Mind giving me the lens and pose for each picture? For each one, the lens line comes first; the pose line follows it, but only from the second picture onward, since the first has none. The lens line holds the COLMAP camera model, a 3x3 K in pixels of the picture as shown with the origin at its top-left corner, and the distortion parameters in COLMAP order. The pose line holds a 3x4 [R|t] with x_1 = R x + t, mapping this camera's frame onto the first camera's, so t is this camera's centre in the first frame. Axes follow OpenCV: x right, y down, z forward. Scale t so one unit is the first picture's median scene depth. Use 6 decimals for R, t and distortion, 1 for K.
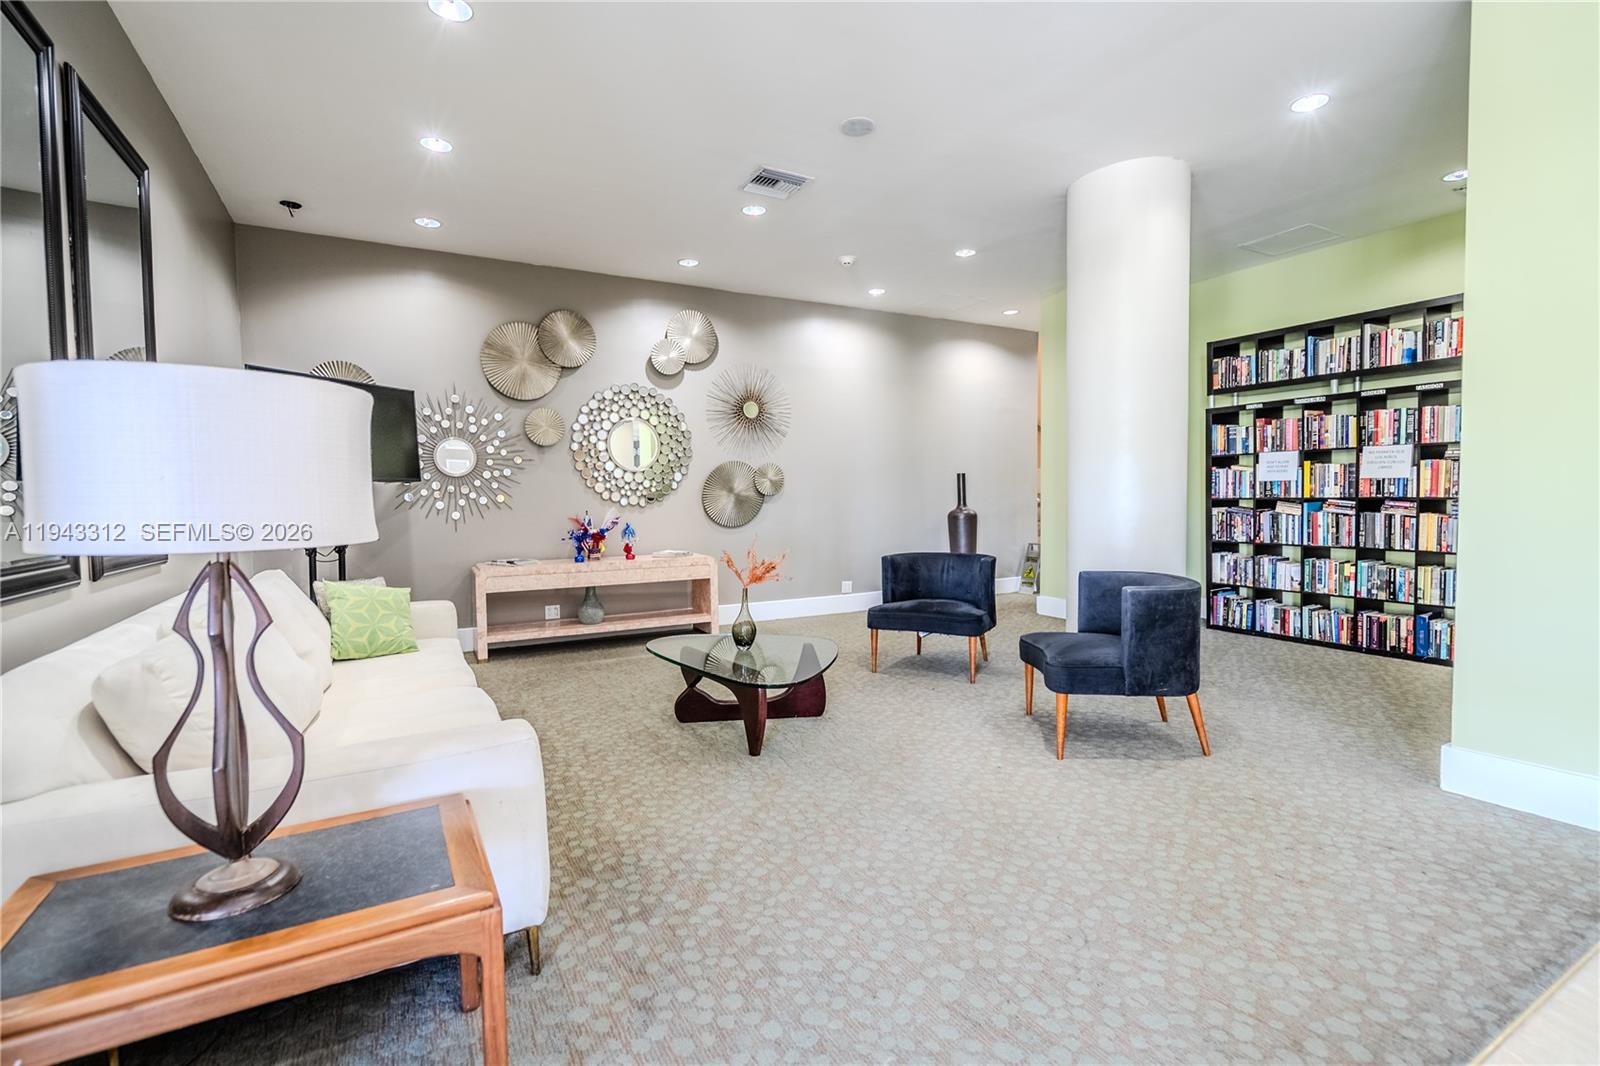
lens RADIAL K [[740.7, 0, 802.7], [0, 740.7, 530.4], [0, 0, 1]] dist [-0.001574, -0.000260]
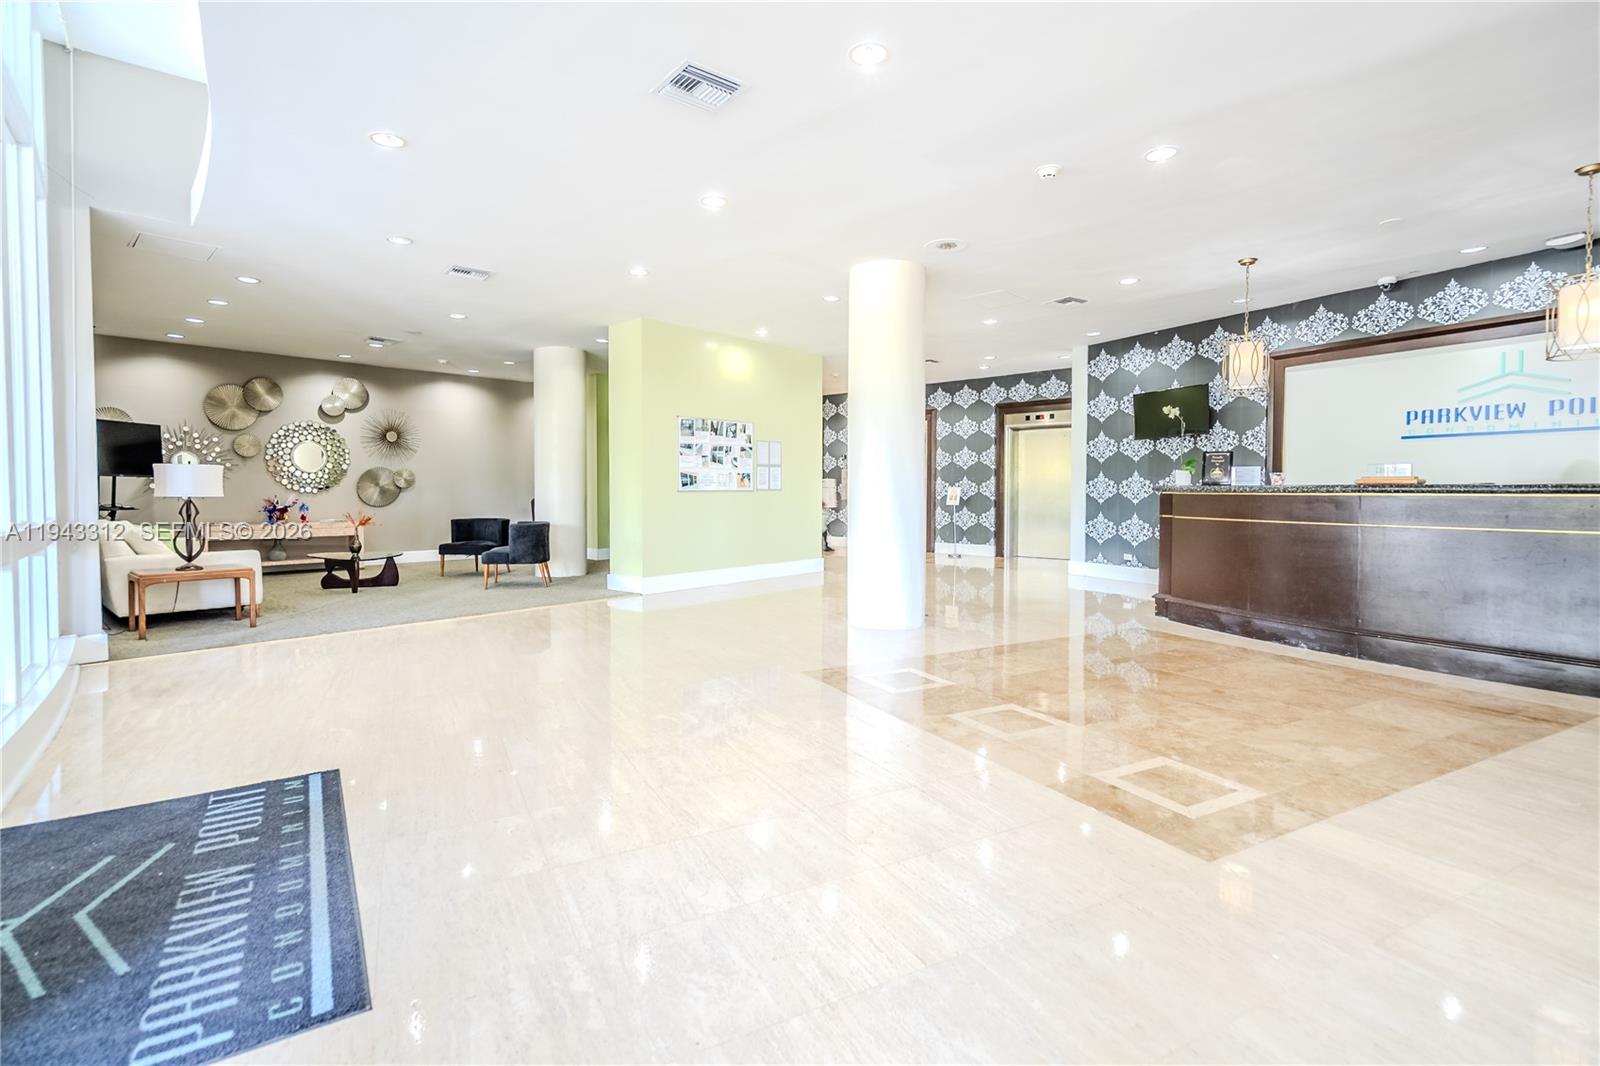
lens RADIAL K [[740.7, 0, 799.2], [0, 740.7, 506.4], [0, 0, 1]] dist [-0.001574, -0.000260]
pose [[0.945561, 0.005010, 0.325407, 0.292684], [0.002966, 0.999707, -0.024011, 0.043177], [-0.325432, 0.023669, 0.945269, -0.998696]]
